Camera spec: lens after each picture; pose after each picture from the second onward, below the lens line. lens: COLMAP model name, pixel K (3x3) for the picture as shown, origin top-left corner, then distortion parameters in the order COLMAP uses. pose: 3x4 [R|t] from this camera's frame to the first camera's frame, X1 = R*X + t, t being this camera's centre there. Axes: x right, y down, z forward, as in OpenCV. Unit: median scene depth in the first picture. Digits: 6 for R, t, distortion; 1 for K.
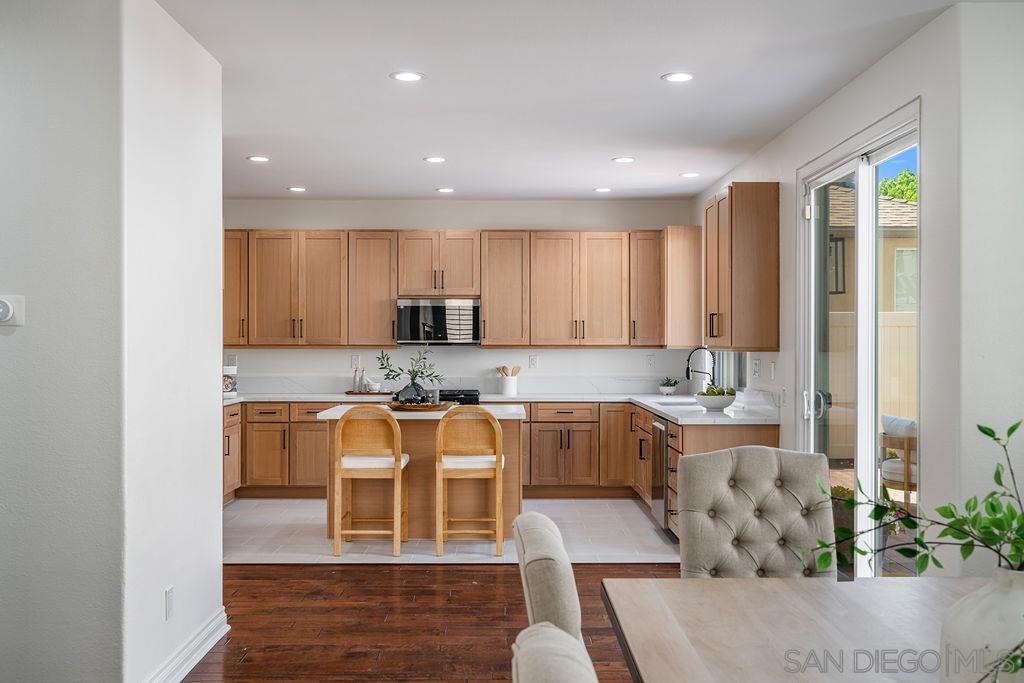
lens RADIAL K [[1017.3, 0, 512.5], [0, 1017.3, 344.7], [0, 0, 1]] dist [0.002281, 0.000000]
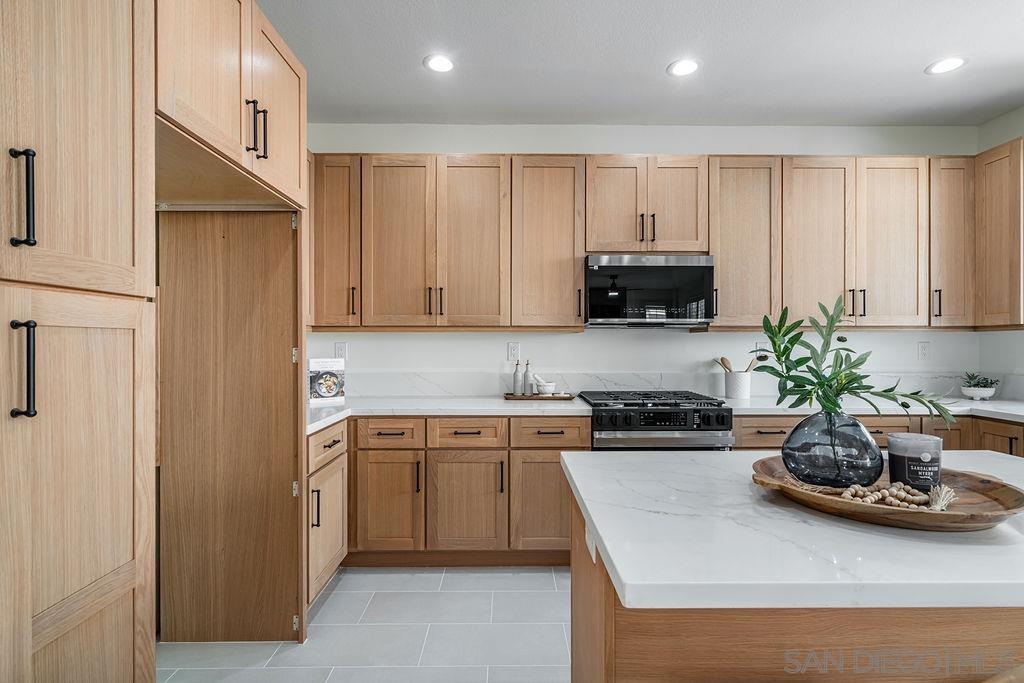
lens RADIAL K [[509.1, 0, 517.3], [0, 509.1, 345.4], [0, 0, 1]] dist [-0.000079, 0.001828]
pose [[0.999940, -0.000702, 0.010920, -0.161384], [0.000661, 0.999993, 0.003773, 0.011659], [-0.010922, -0.003765, 0.999933, 0.666294]]
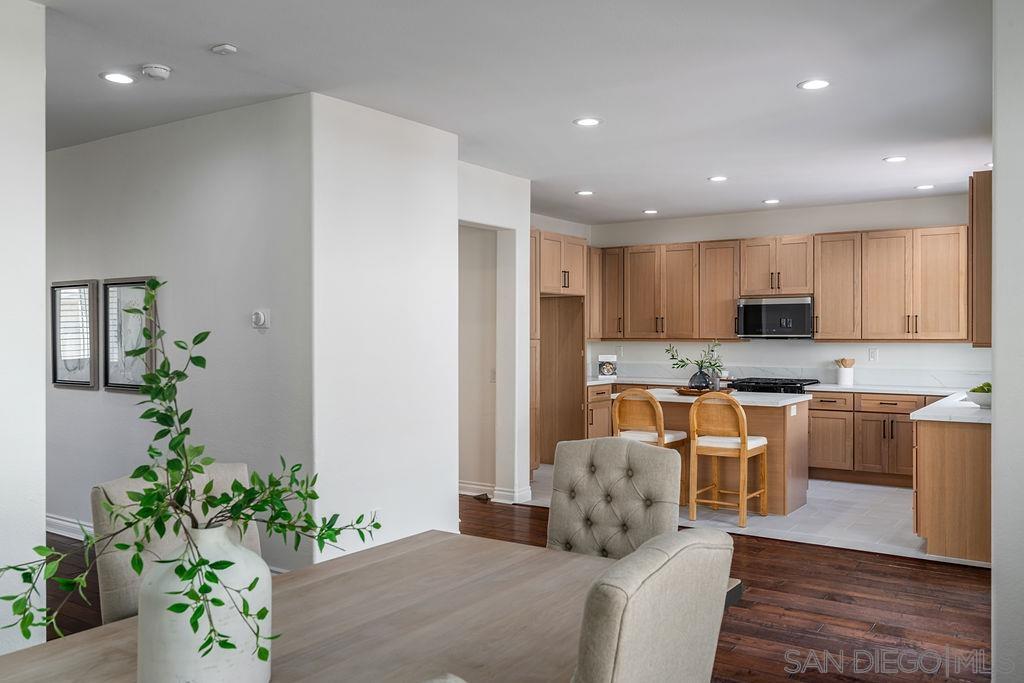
lens RADIAL K [[842.0, 0, 509.0], [0, 842.0, 339.4], [0, 0, 1]] dist [0.012546, 0.006460]
pose [[0.820628, 0.003220, -0.571453, 0.219916], [-0.000497, 0.999988, 0.004921, -0.003346], [0.571462, -0.003754, 0.820620, 0.063457]]
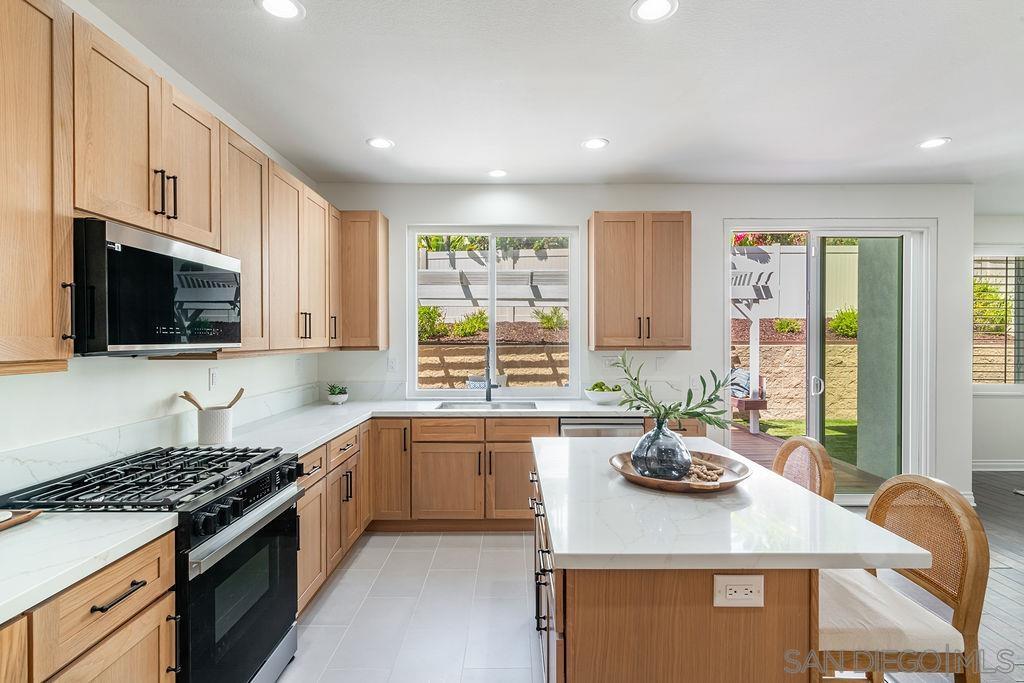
lens RADIAL K [[509.1, 0, 513.5], [0, 509.1, 340.5], [0, 0, 1]] dist [-0.000079, 0.001828]
pose [[-0.004637, -0.004832, 0.999978, -0.279937], [-0.001563, 0.999987, 0.004825, -0.006697], [-0.999988, -0.001540, -0.004645, 0.860303]]
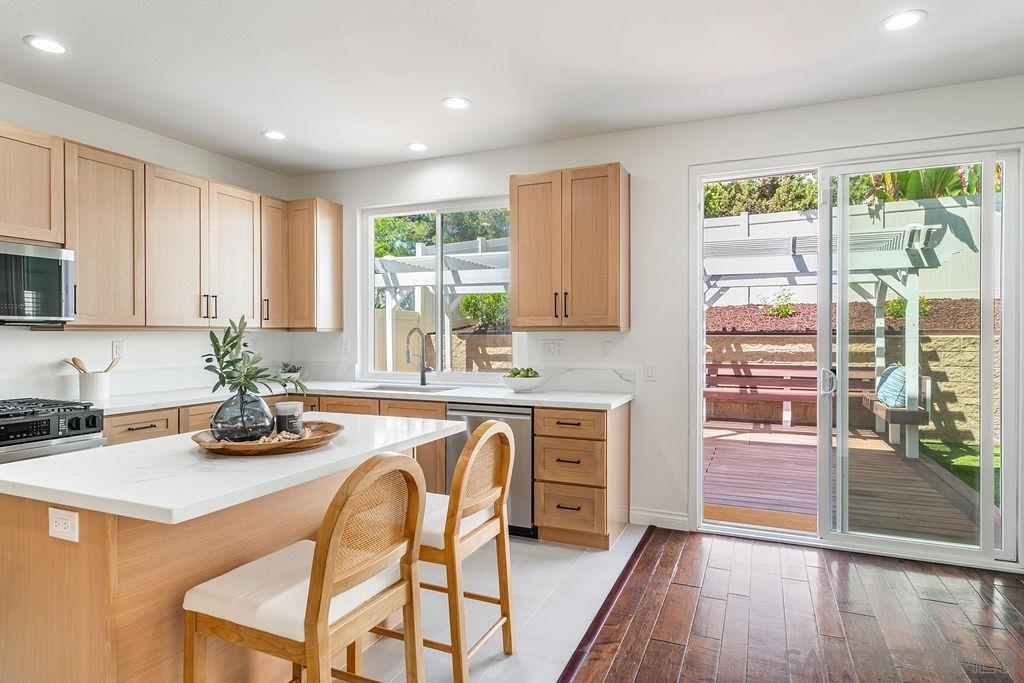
lens RADIAL K [[575.2, 0, 519.0], [0, 575.2, 335.8], [0, 0, 1]] dist [0.005532, 0.004750]
pose [[0.396373, -0.003469, 0.918083, -0.245496], [-0.000413, 0.999992, 0.003956, 0.005535], [-0.918090, -0.001947, 0.396368, 0.607456]]
